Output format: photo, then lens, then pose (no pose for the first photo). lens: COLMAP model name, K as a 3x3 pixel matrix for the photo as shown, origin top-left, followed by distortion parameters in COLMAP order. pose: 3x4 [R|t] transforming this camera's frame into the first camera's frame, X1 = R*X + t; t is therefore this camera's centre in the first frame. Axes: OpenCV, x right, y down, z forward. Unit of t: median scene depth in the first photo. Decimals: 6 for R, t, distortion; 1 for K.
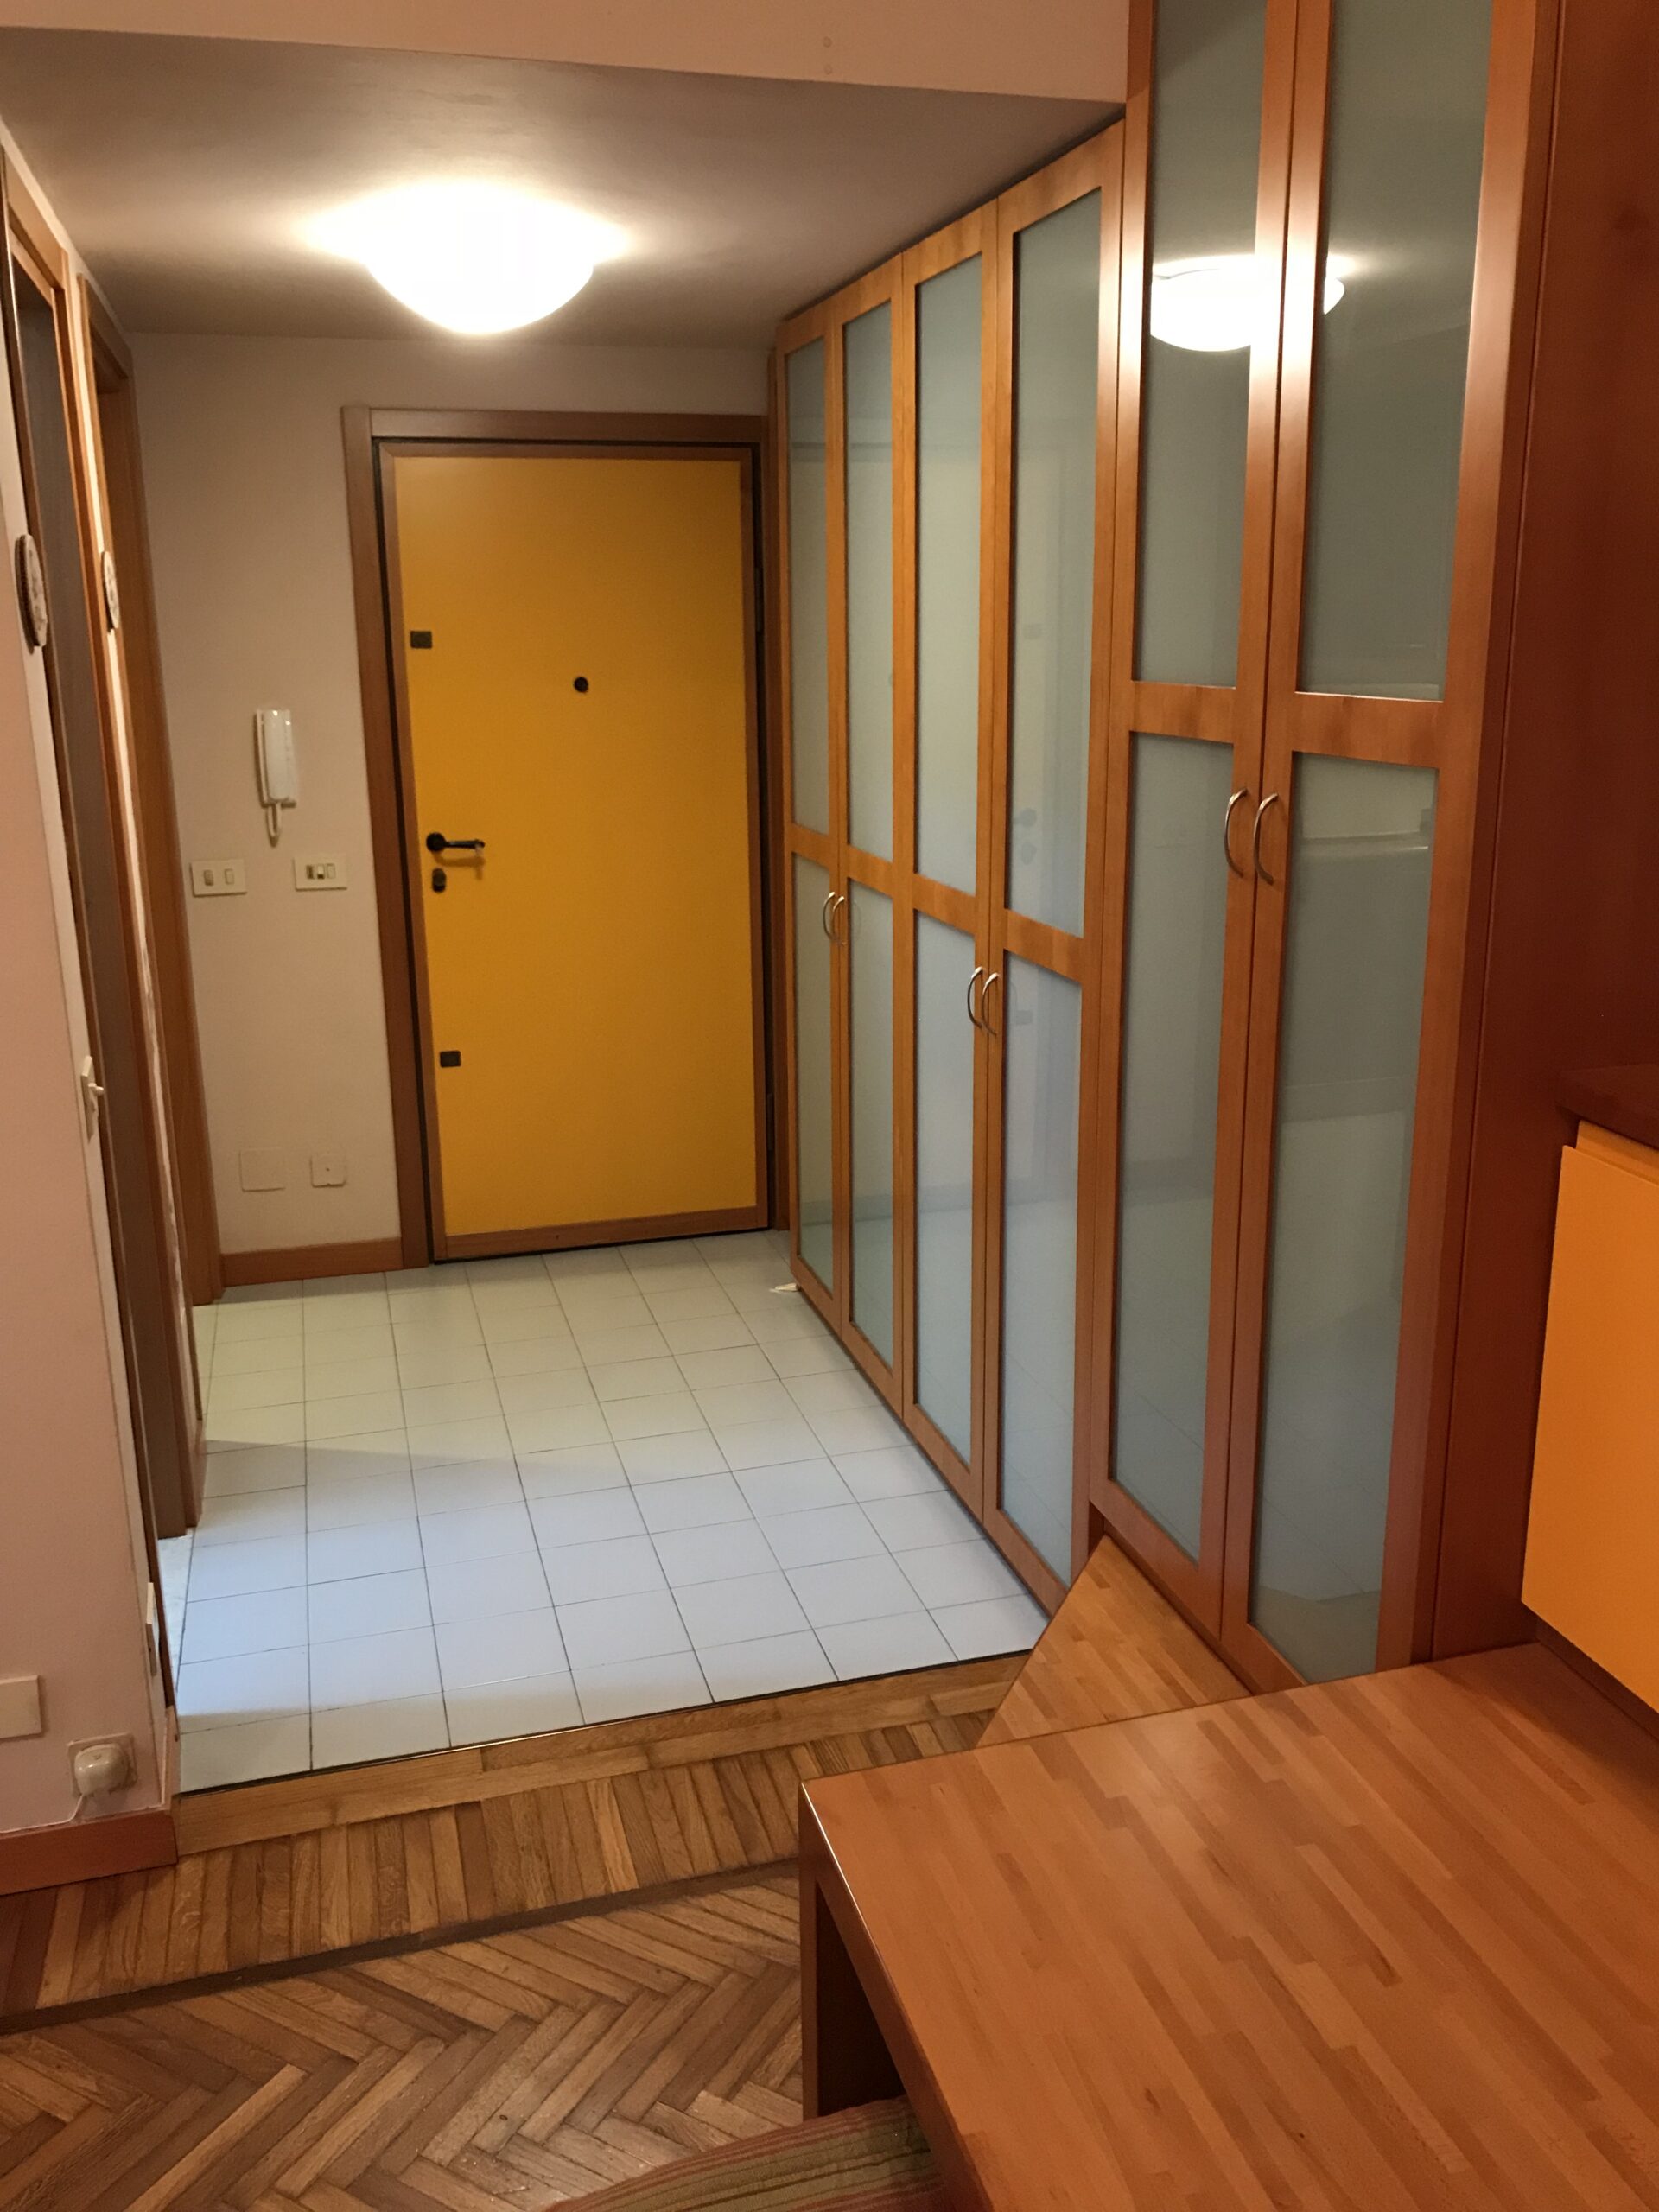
lens RADIAL K [[1822.8, 0, 838.1], [0, 1822.8, 1098.1], [0, 0, 1]] dist [0.104051, -0.282350]
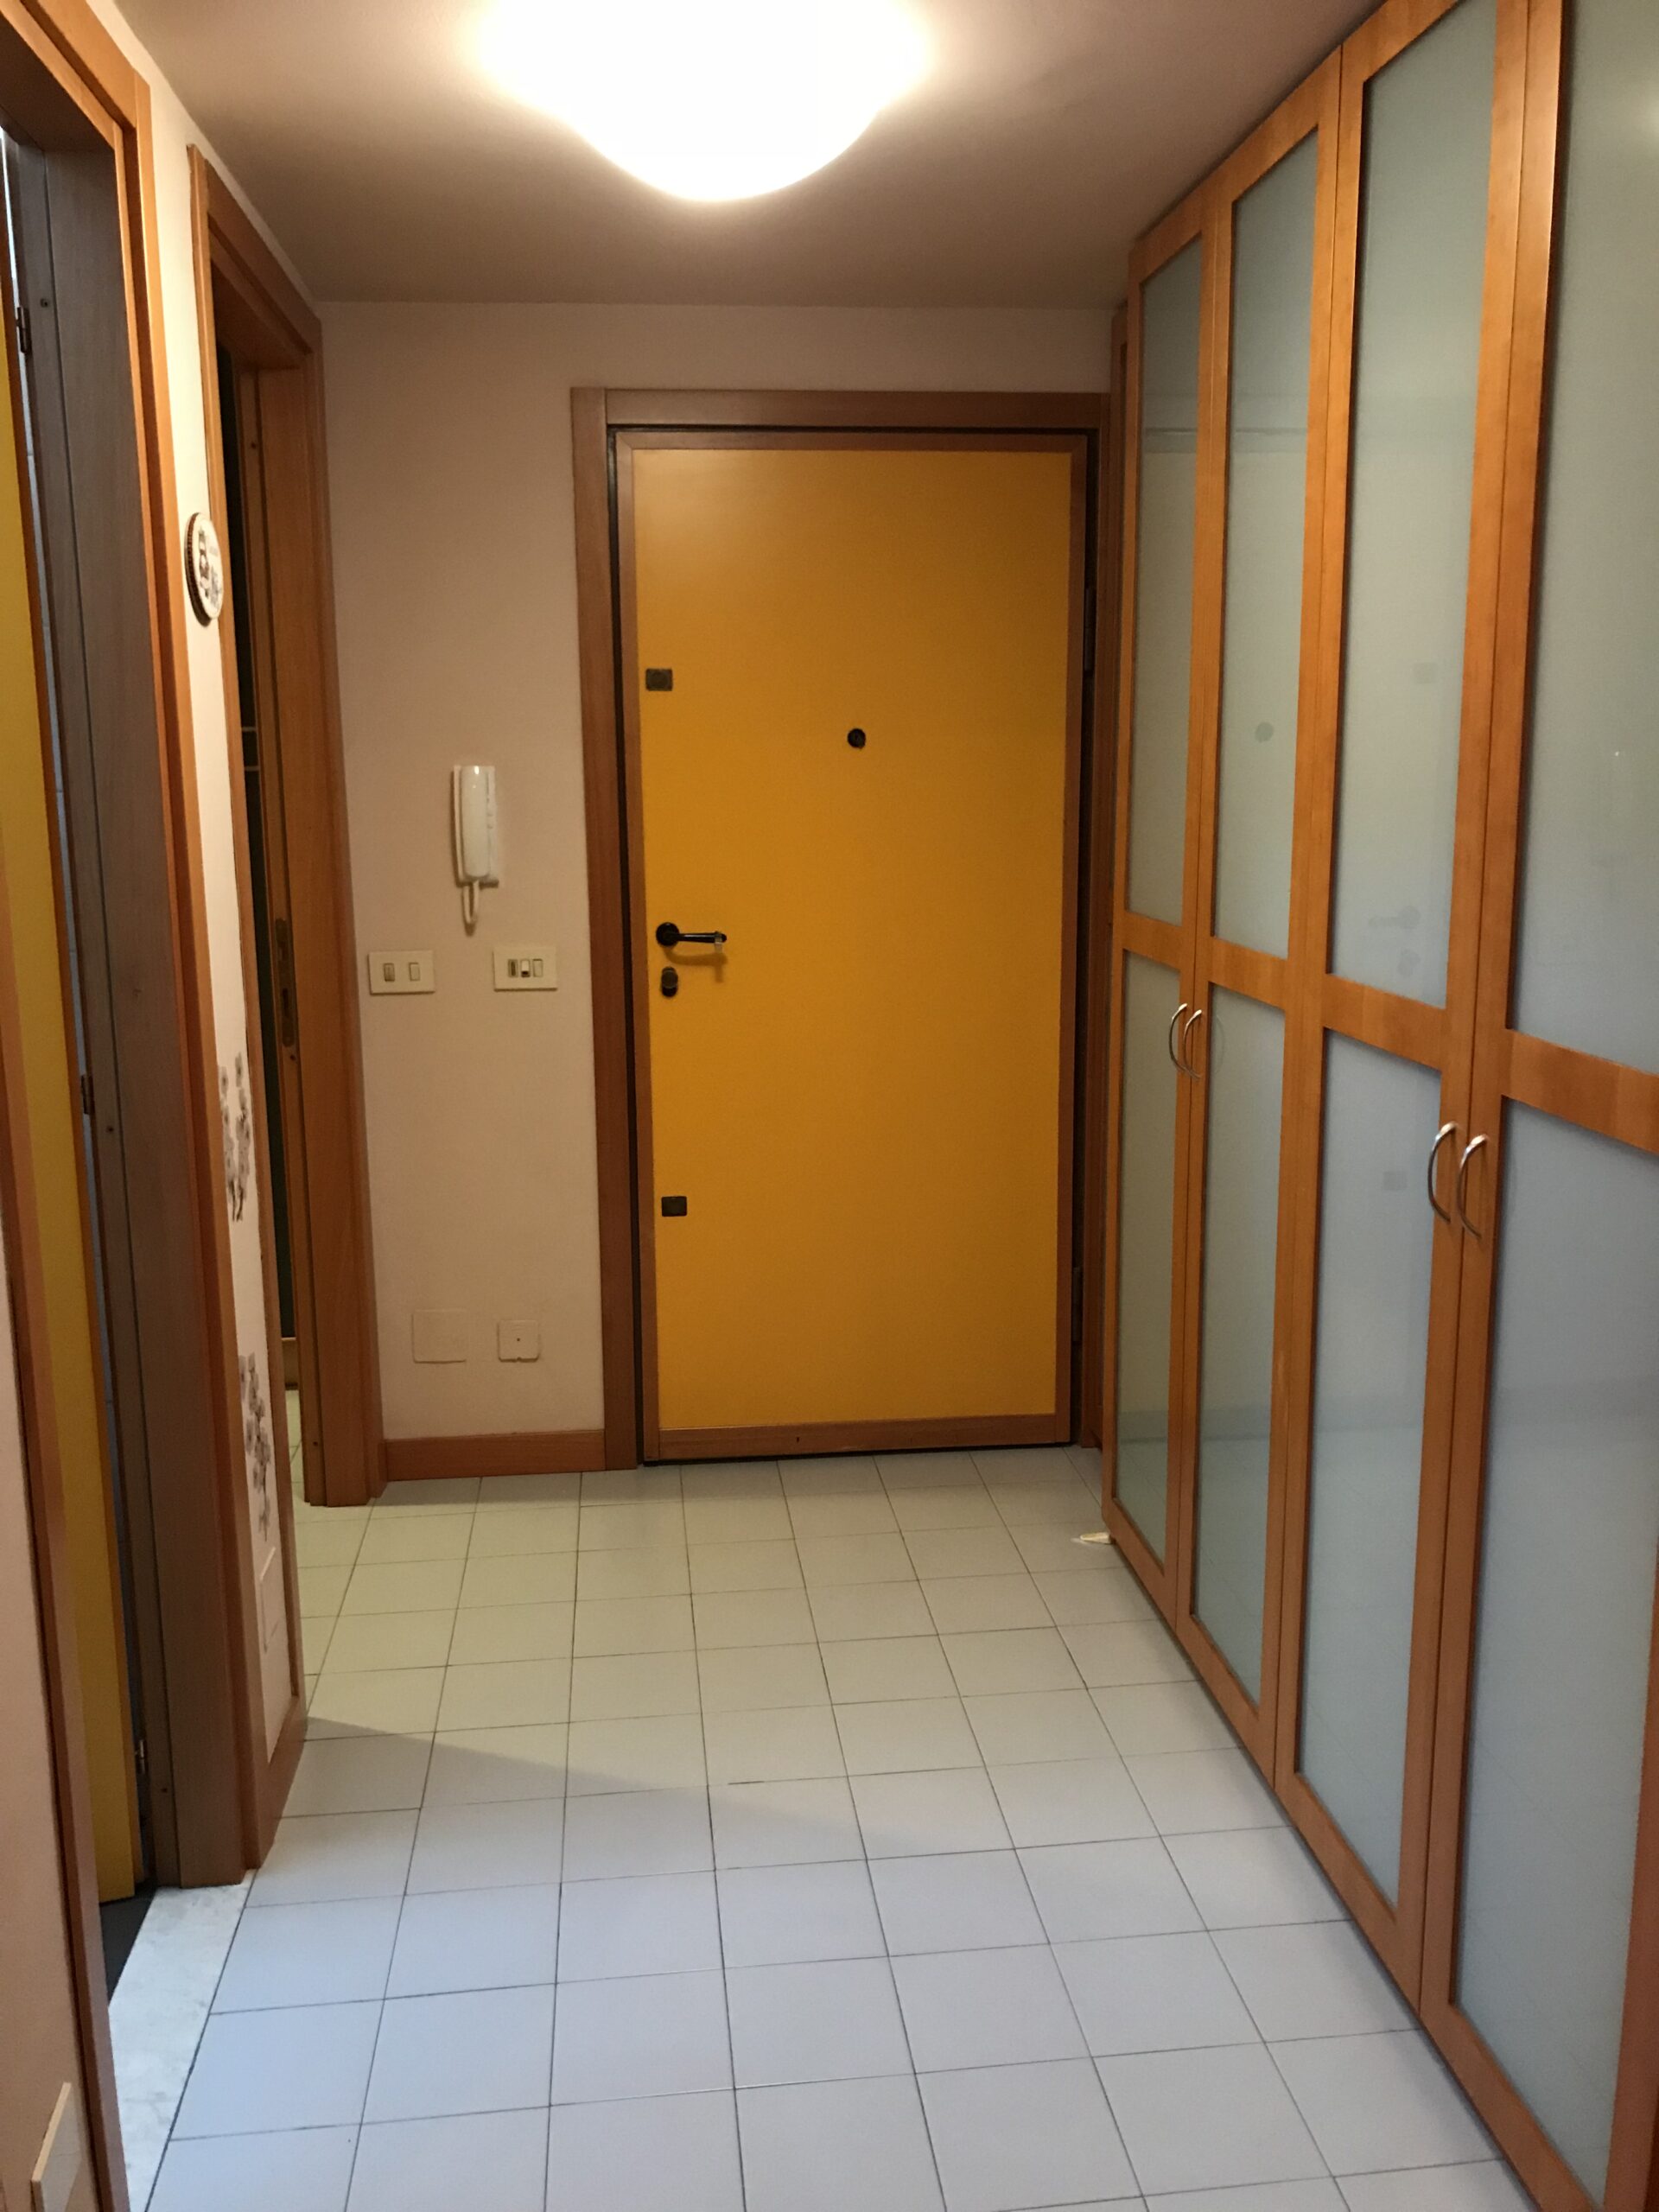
lens RADIAL K [[1822.8, 0, 838.1], [0, 1822.8, 1098.1], [0, 0, 1]] dist [0.104051, -0.282350]
pose [[0.986944, 0.031818, -0.157887, -0.019914], [-0.042574, 0.996963, -0.065213, -0.020969], [0.155333, 0.071084, 0.985301, 0.244549]]
